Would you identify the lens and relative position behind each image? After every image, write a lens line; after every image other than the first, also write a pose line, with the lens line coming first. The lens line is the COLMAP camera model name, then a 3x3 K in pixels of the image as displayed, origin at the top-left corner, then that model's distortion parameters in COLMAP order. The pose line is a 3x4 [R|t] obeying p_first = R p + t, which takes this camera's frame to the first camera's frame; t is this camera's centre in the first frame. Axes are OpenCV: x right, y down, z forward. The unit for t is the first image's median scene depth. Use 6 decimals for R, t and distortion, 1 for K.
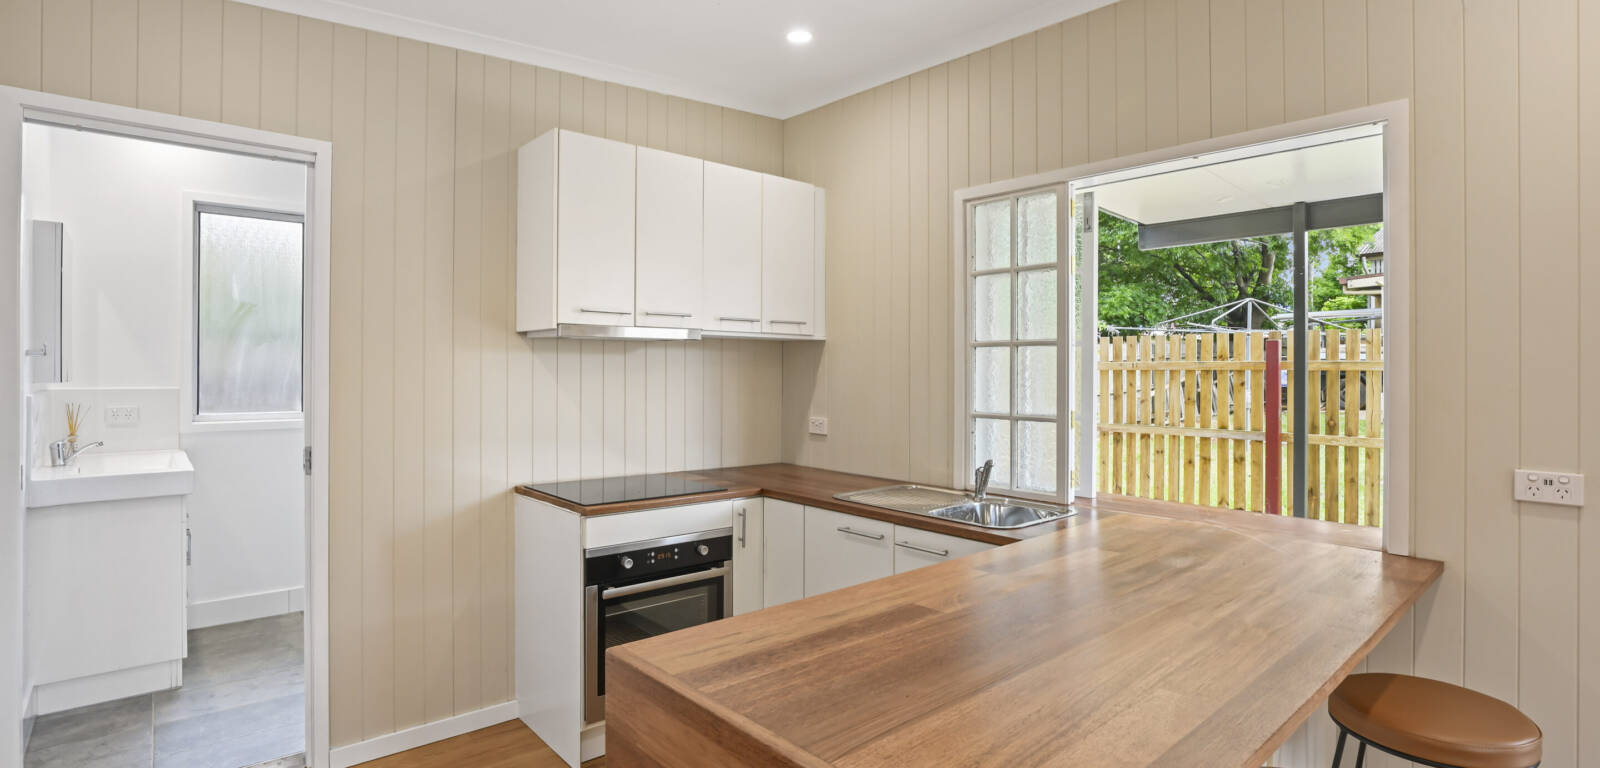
lens RADIAL K [[747.4, 0, 802.7], [0, 747.4, 375.9], [0, 0, 1]] dist [-0.013388, 0.001251]
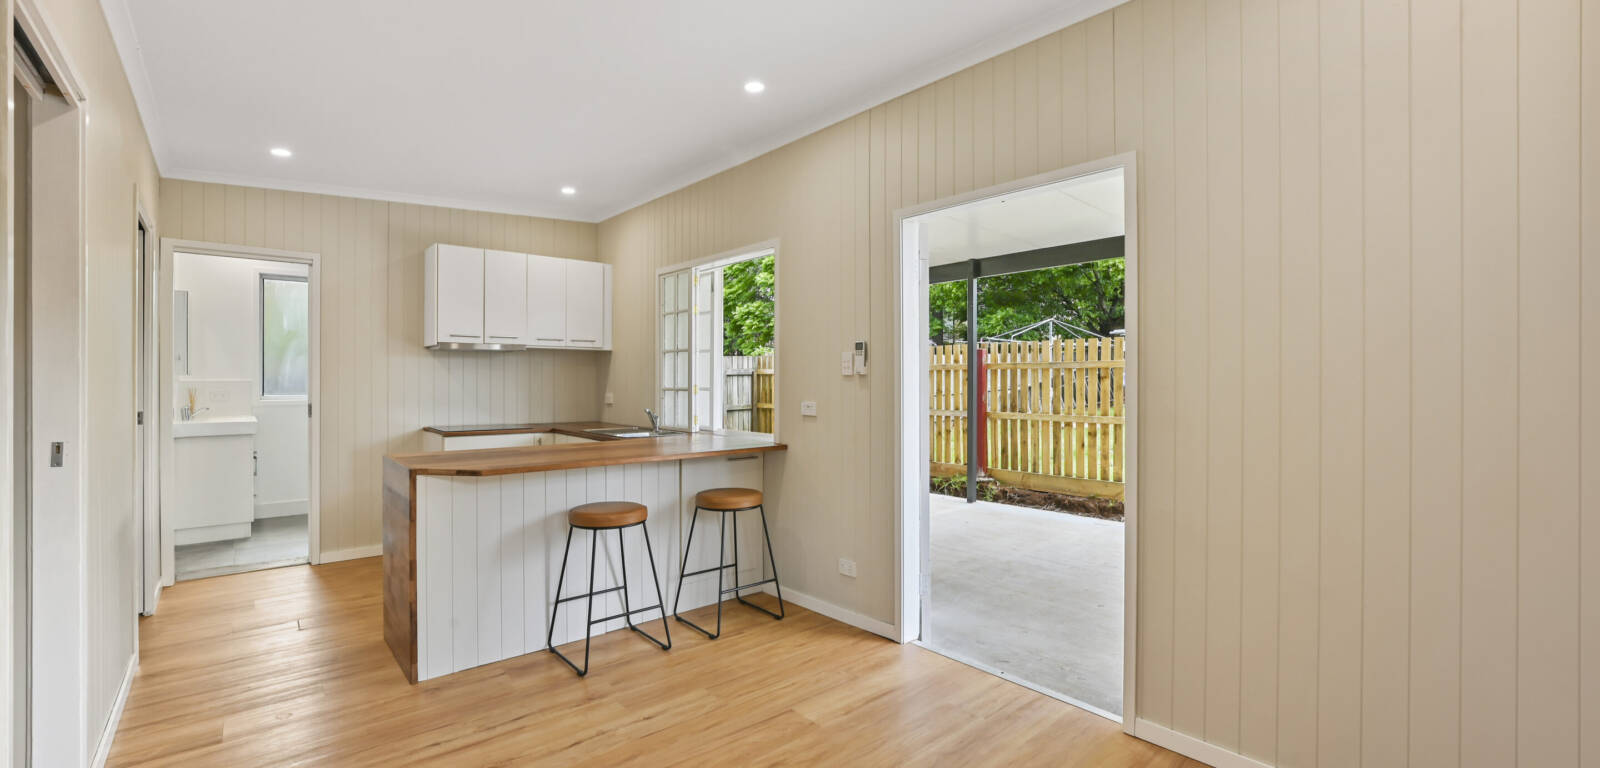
lens RADIAL K [[660.3, 0, 799.2], [0, 660.3, 383.6], [0, 0, 1]] dist [-0.002557, -0.000228]
pose [[0.999689, -0.004693, -0.024482, 0.530337], [0.004646, 0.999987, -0.002000, 0.037456], [0.024491, 0.001886, 0.999698, -0.569818]]
